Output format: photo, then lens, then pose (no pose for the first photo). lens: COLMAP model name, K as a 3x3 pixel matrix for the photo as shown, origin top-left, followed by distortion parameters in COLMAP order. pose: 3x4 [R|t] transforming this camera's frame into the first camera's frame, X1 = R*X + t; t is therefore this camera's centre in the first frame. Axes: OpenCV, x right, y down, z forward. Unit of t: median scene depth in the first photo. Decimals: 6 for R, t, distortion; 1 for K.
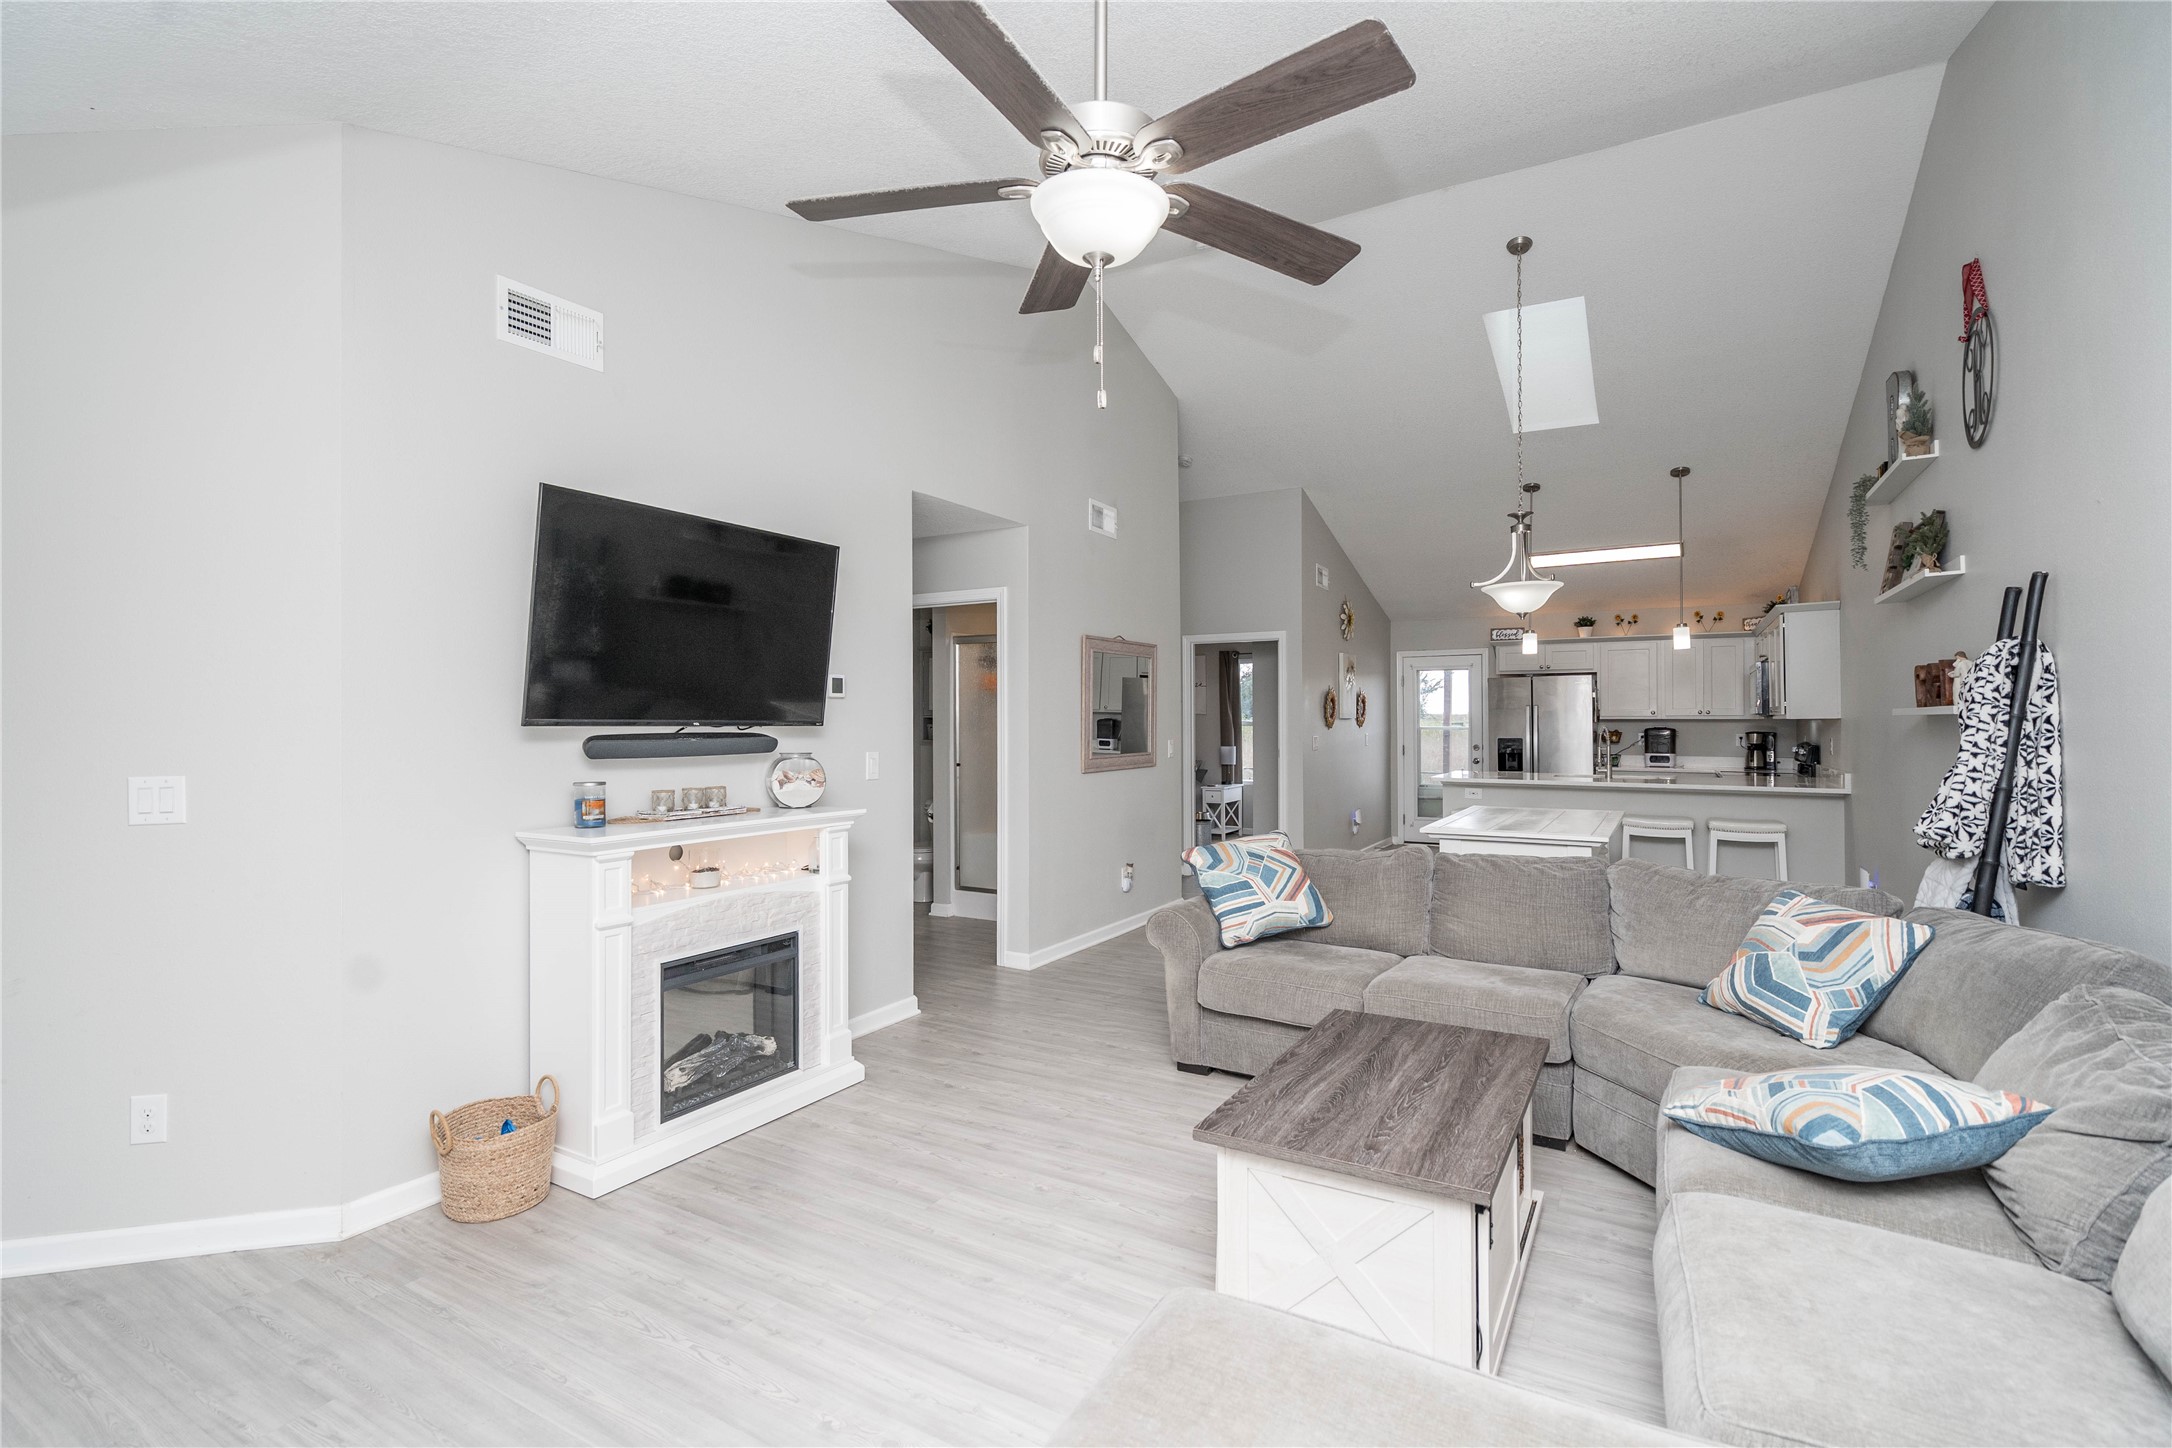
lens RADIAL K [[994.1, 0, 1081.8], [0, 994.1, 709.4], [0, 0, 1]] dist [-0.006377, 0.002140]
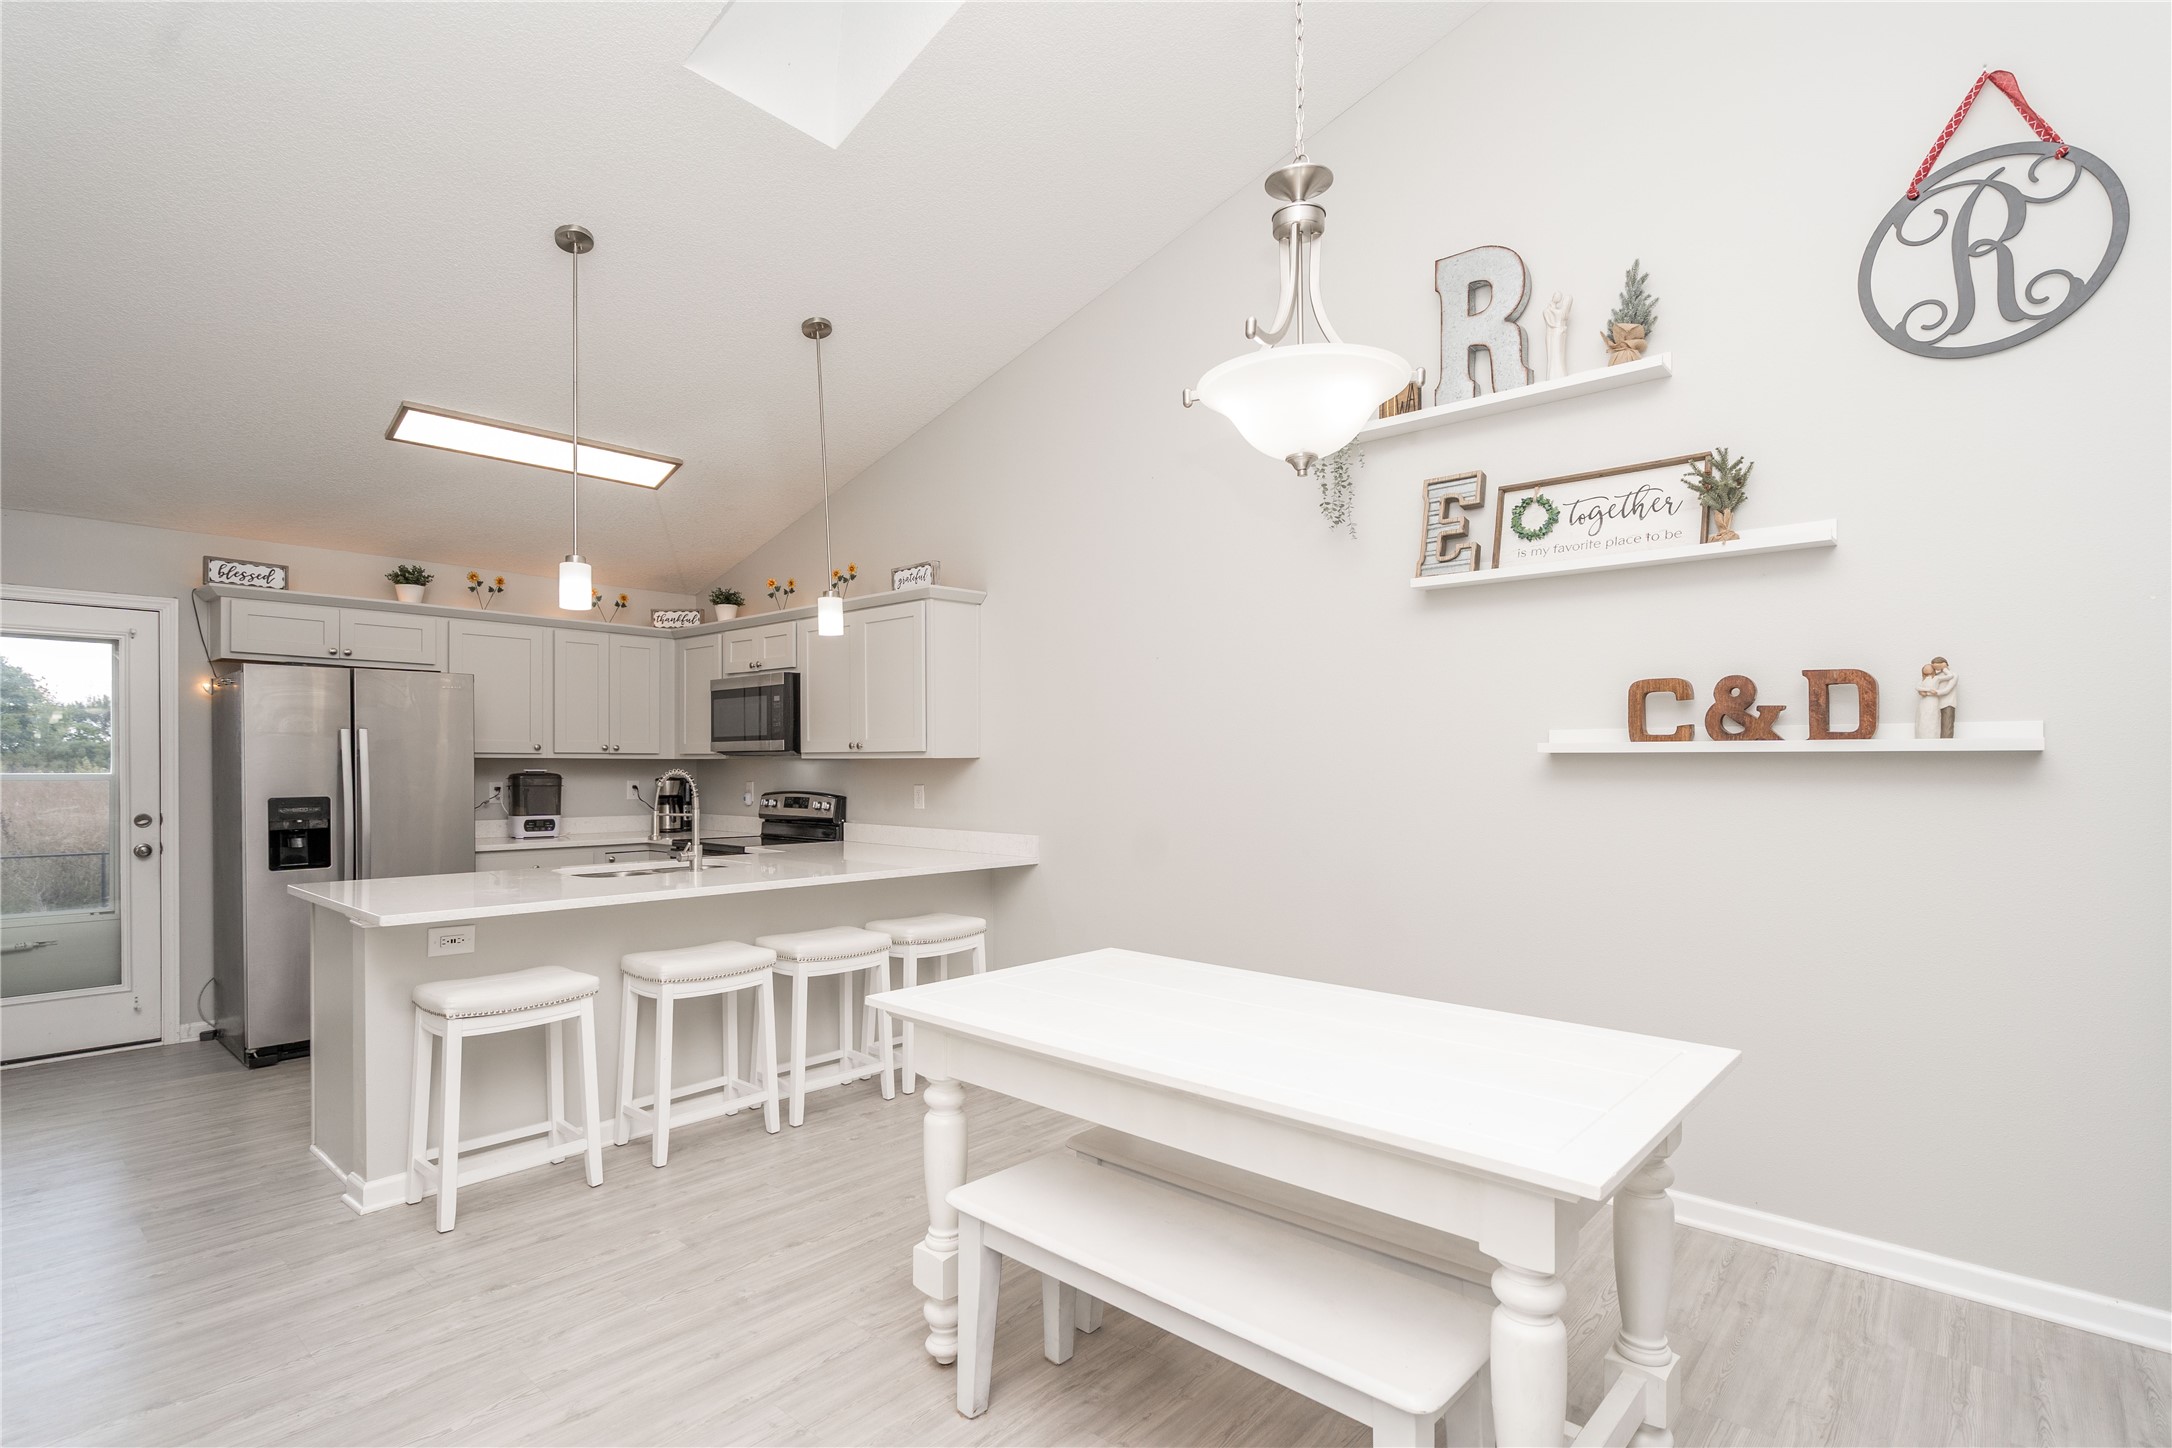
lens RADIAL K [[1054.0, 0, 1064.6], [0, 1054.0, 767.0], [0, 0, 1]] dist [0.008429, -0.000827]
pose [[0.218854, -0.003350, 0.975752, 0.048877], [-0.012037, 0.999909, 0.006133, 0.012680], [-0.975683, -0.013087, 0.218794, 0.938742]]
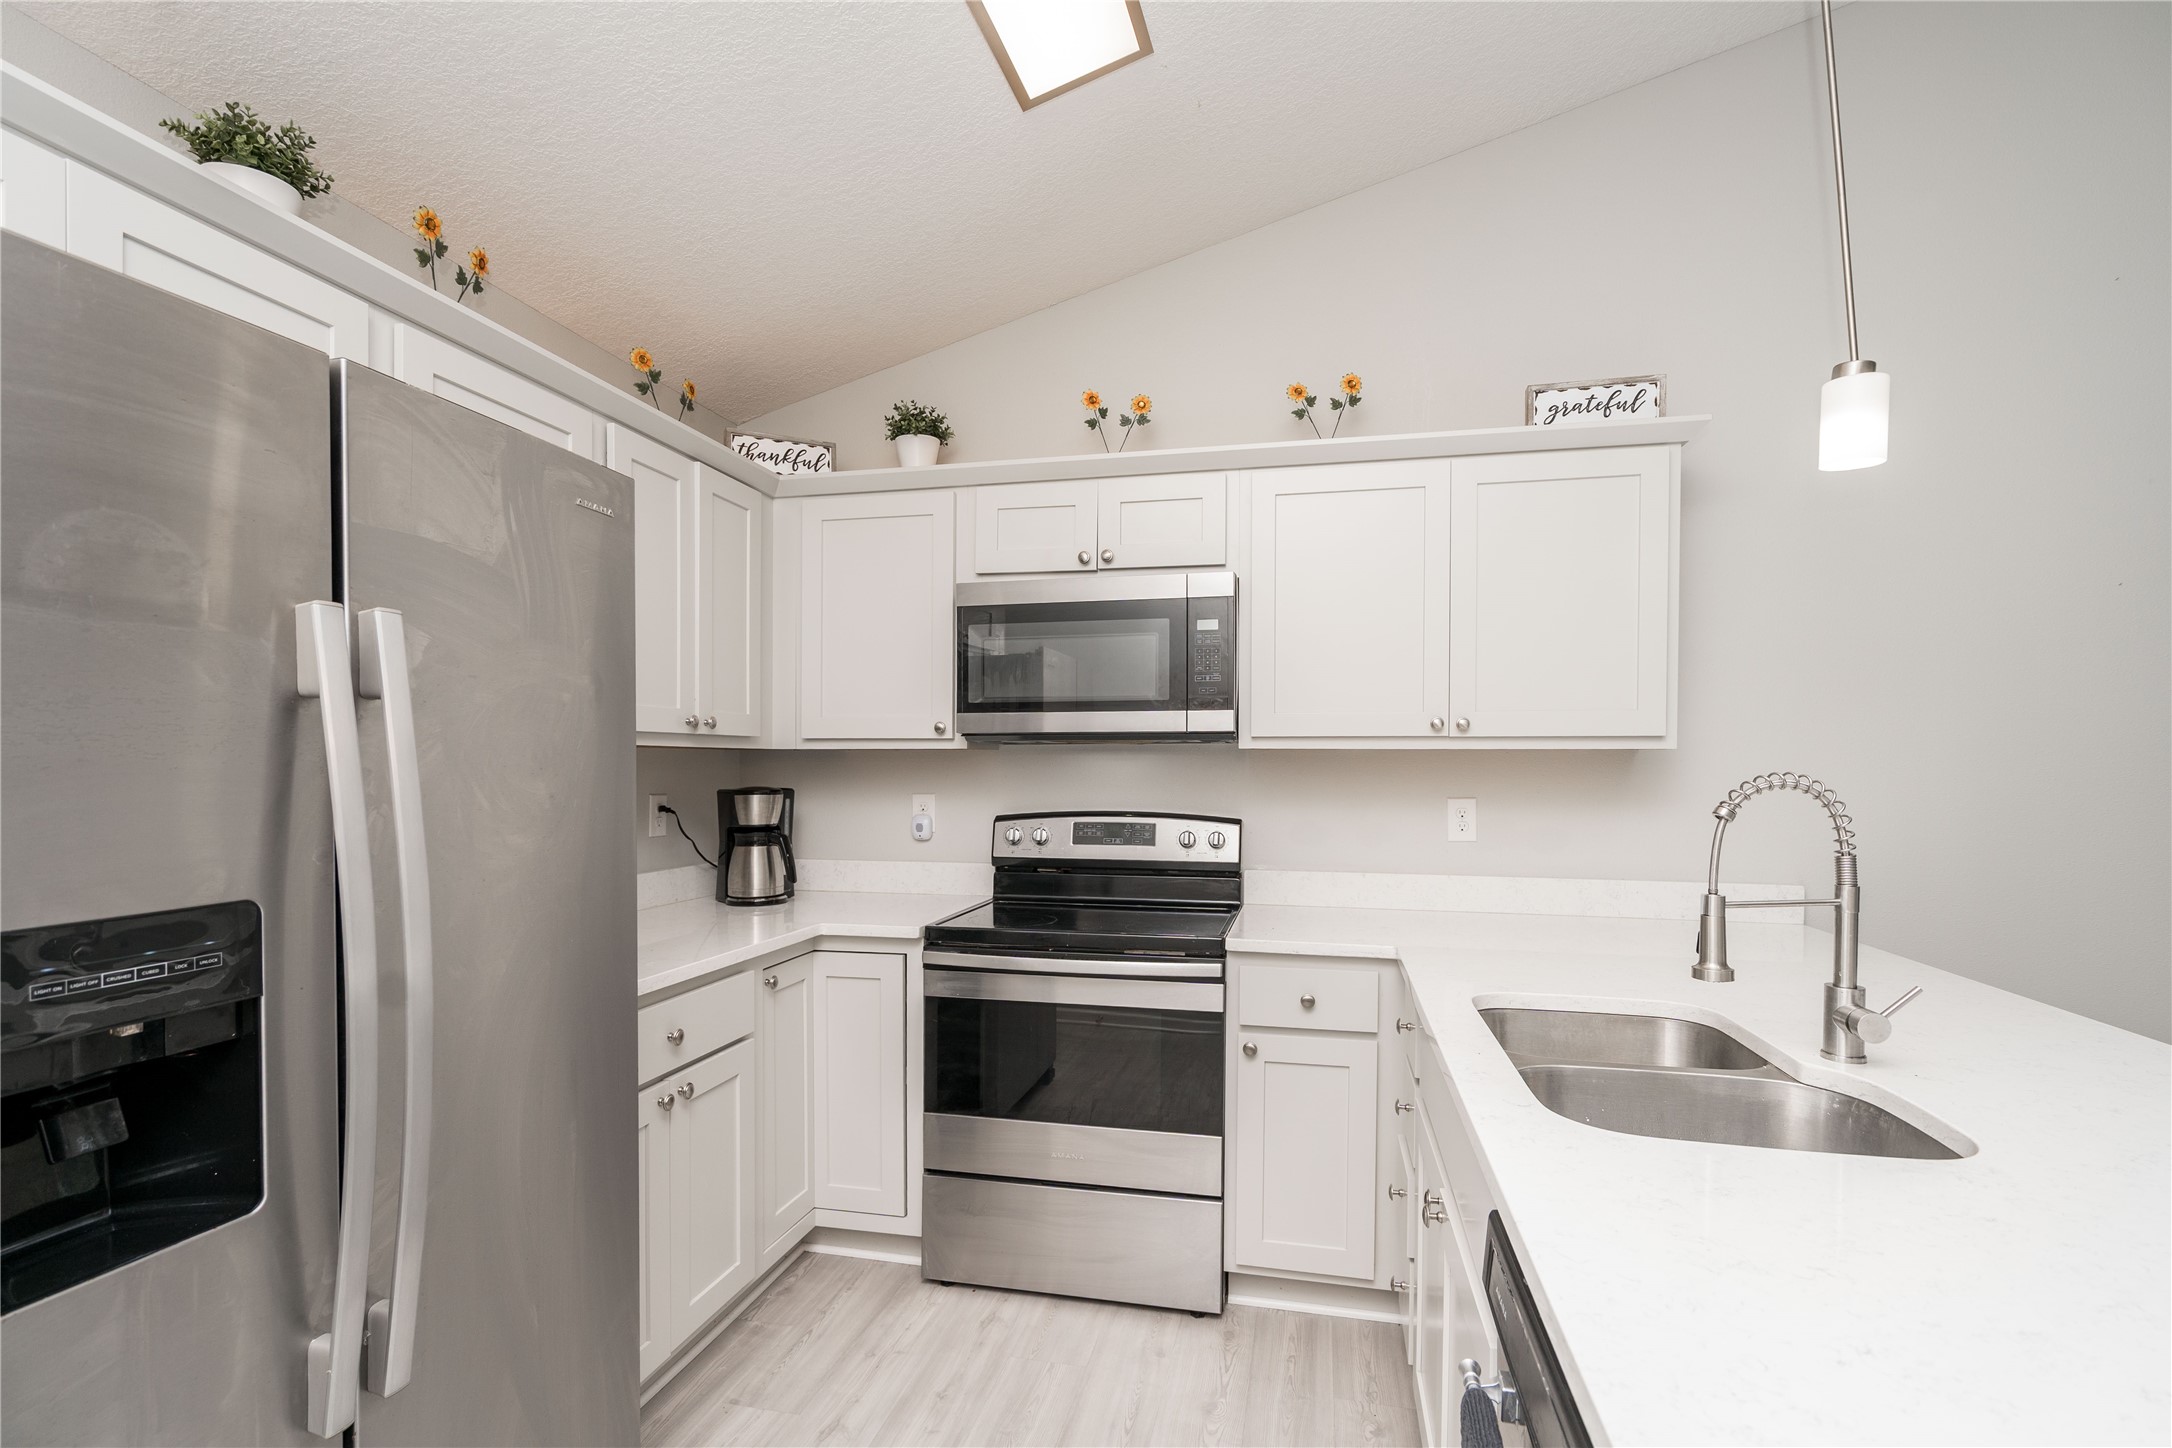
lens RADIAL K [[994.1, 0, 1081.8], [0, 994.1, 751.6], [0, 0, 1]] dist [-0.006377, 0.002140]
pose [[-0.293141, 0.001575, 0.956068, 0.550420], [-0.011788, 0.999917, -0.005262, 0.018559], [-0.955997, -0.012813, -0.293098, 1.622835]]
